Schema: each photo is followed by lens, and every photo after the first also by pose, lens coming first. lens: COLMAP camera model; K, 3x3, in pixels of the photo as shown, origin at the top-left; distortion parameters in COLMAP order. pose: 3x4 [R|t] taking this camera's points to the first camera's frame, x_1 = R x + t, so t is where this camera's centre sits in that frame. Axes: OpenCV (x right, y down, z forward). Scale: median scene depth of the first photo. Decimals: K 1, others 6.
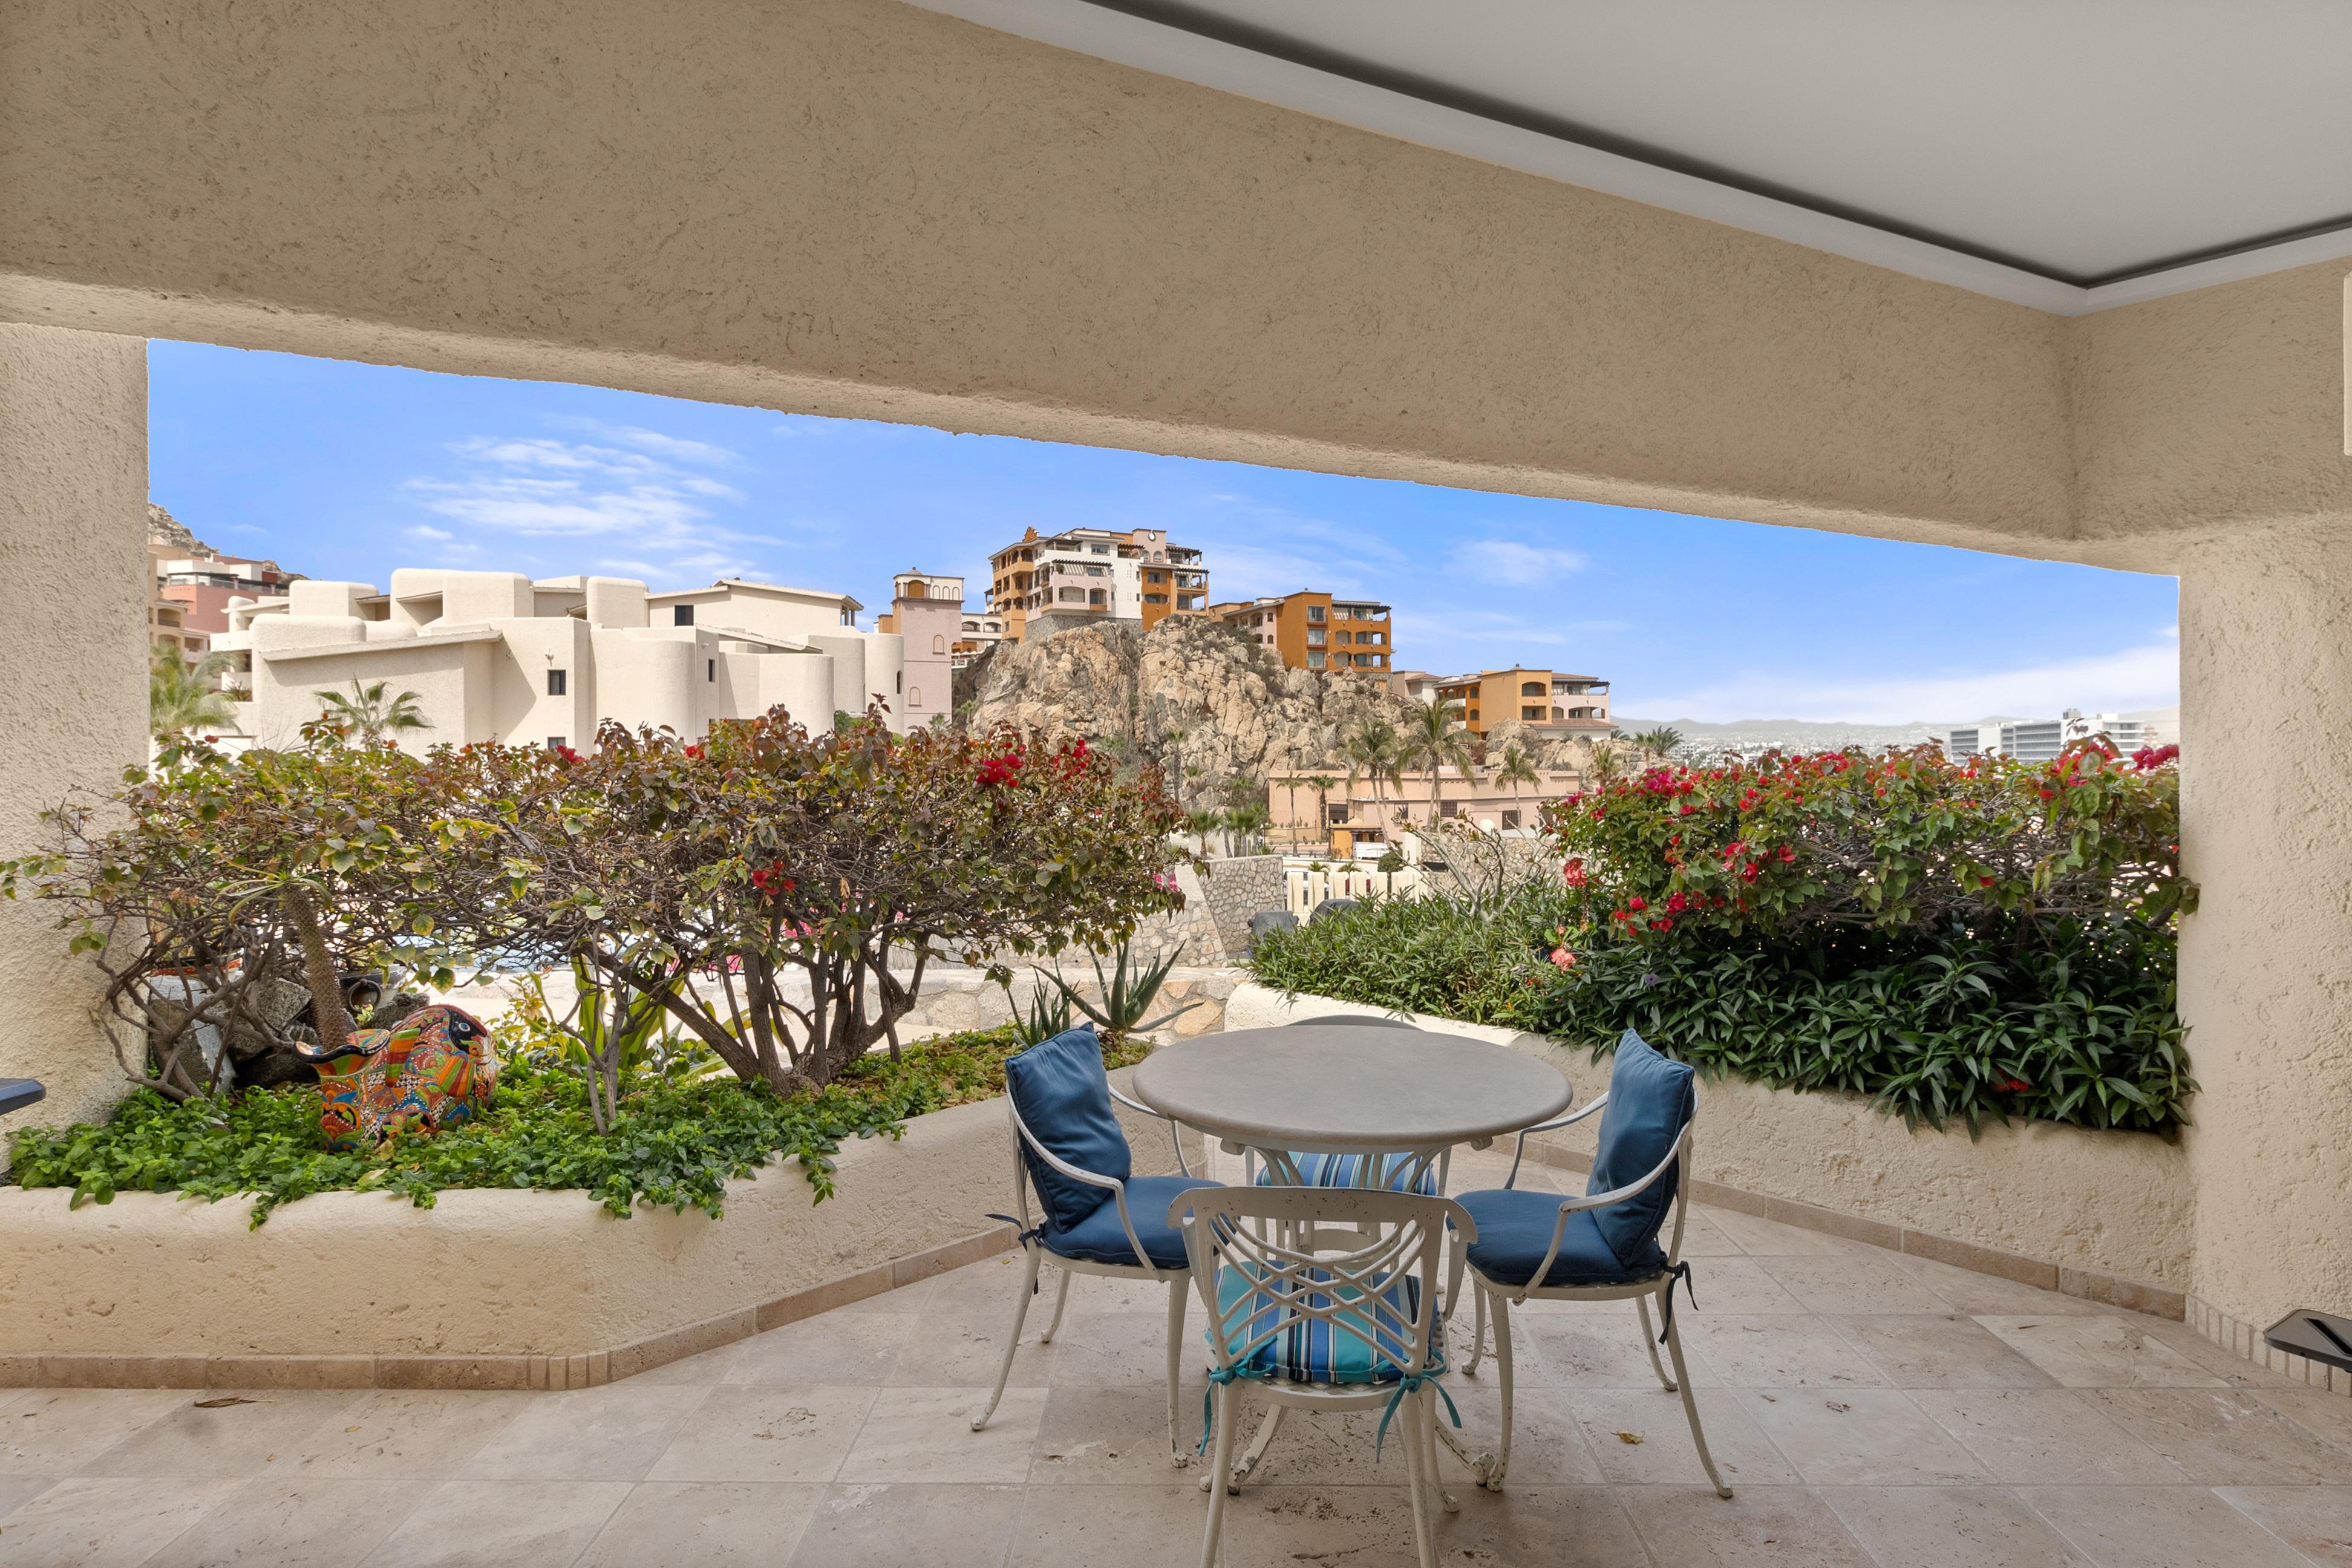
lens RADIAL K [[1252.4, 0, 1187.0], [0, 1252.4, 768.8], [0, 0, 1]] dist [0.002906, -0.000297]
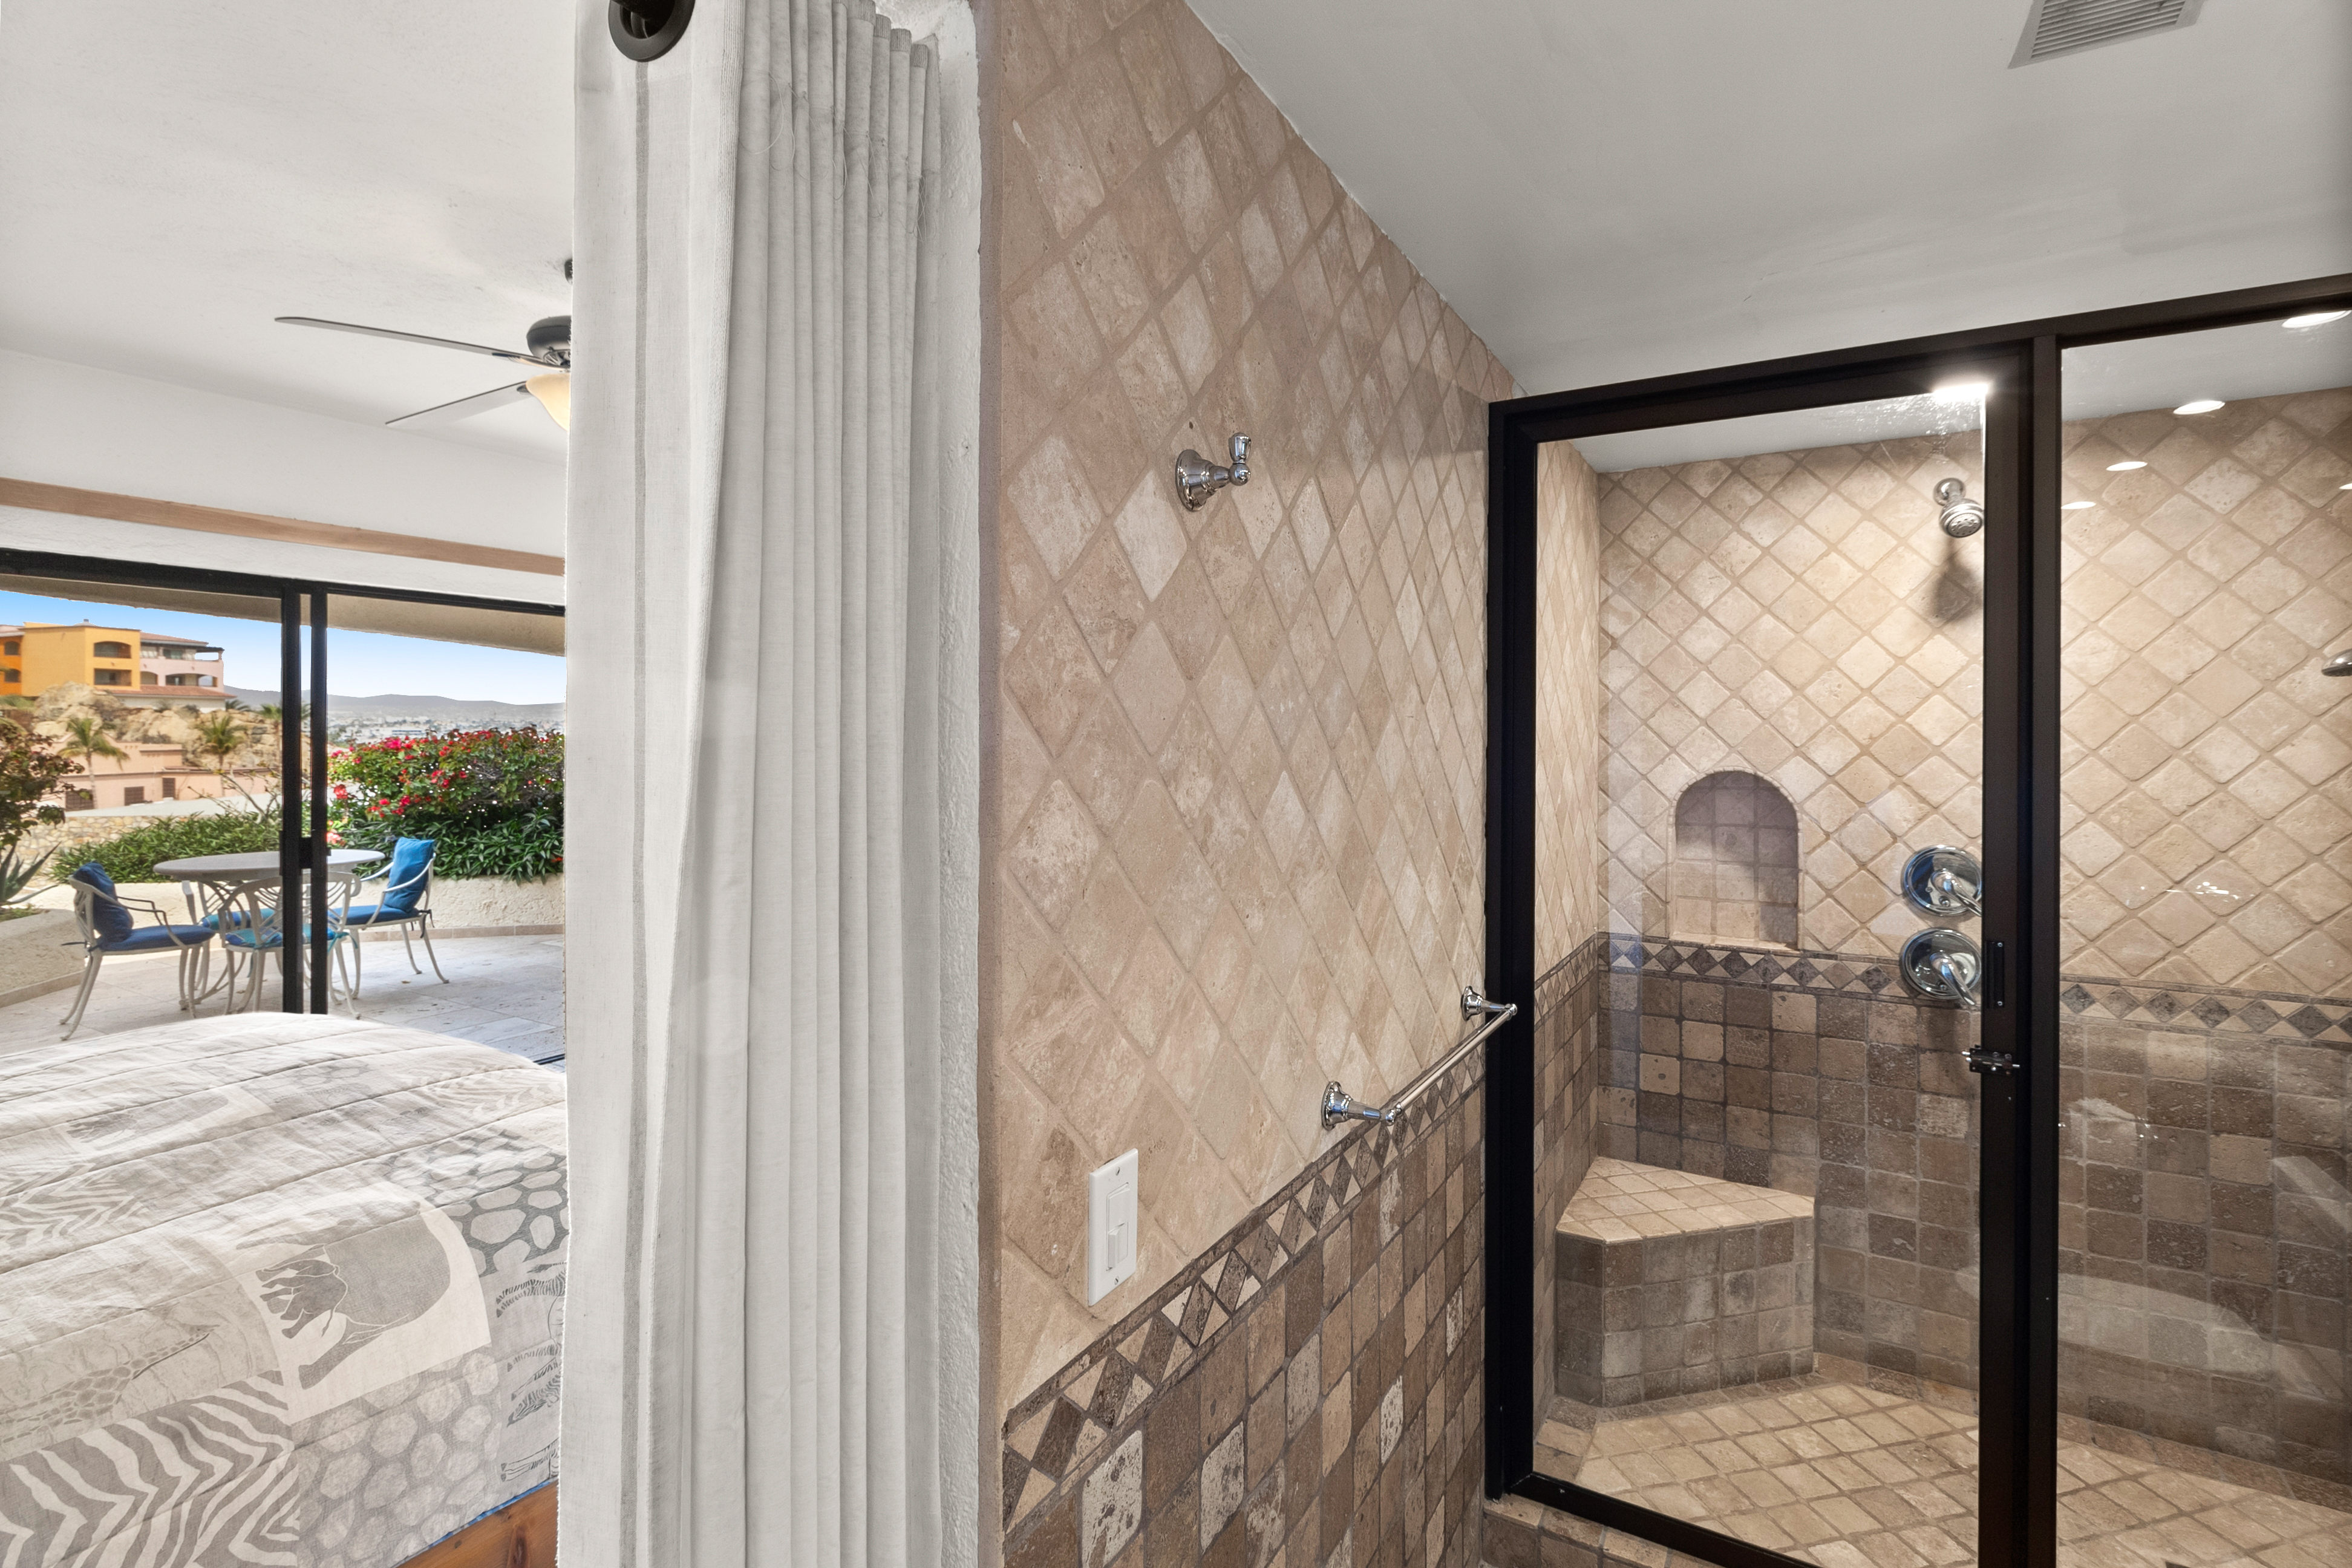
lens RADIAL K [[1091.6, 0, 1201.5], [0, 1091.6, 742.7], [0, 0, 1]] dist [0.002433, 0.001689]
pose [[0.490231, 0.000618, 0.871592, -0.658676], [-0.000802, 1.000000, -0.000258, 0.010174], [-0.871592, -0.000573, 0.490232, -1.265816]]
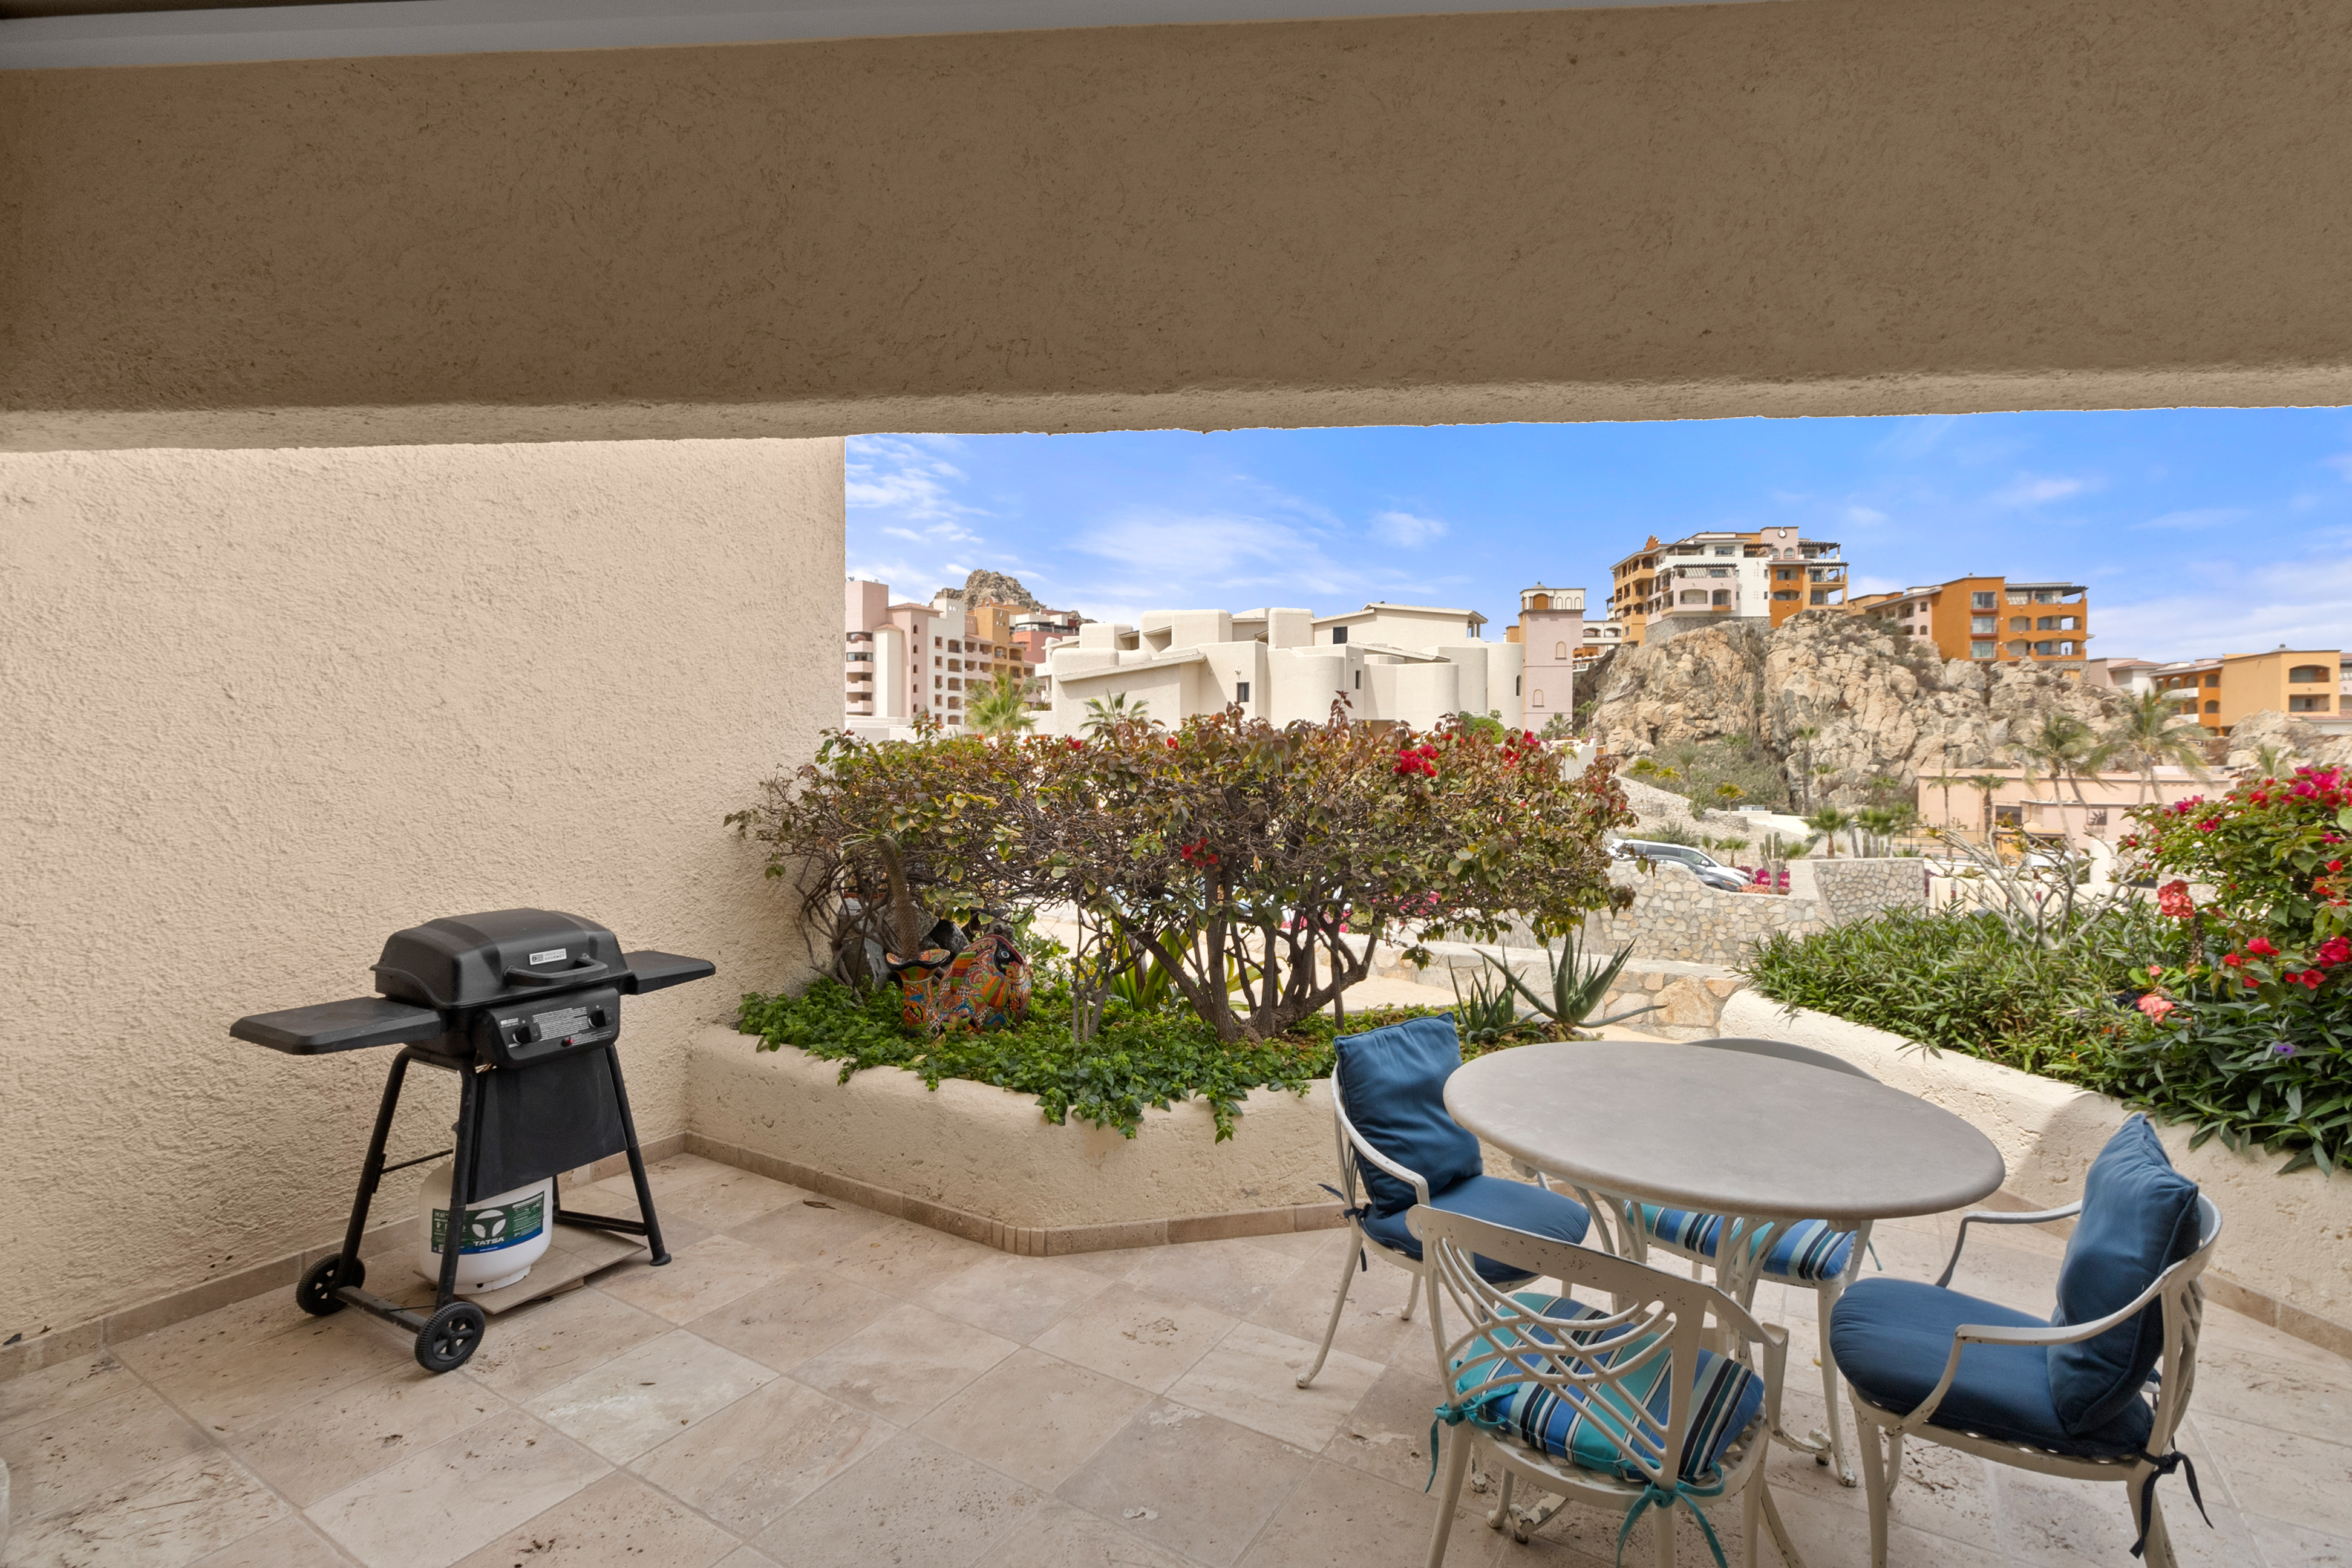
lens RADIAL K [[1091.6, 0, 1178.9], [0, 1091.6, 768.3], [0, 0, 1]] dist [0.002433, 0.001689]
pose [[0.861602, 0.013115, -0.507415, 0.155823], [-0.010338, 0.999912, 0.008290, 0.002387], [0.507479, -0.001897, 0.861662, 0.123551]]
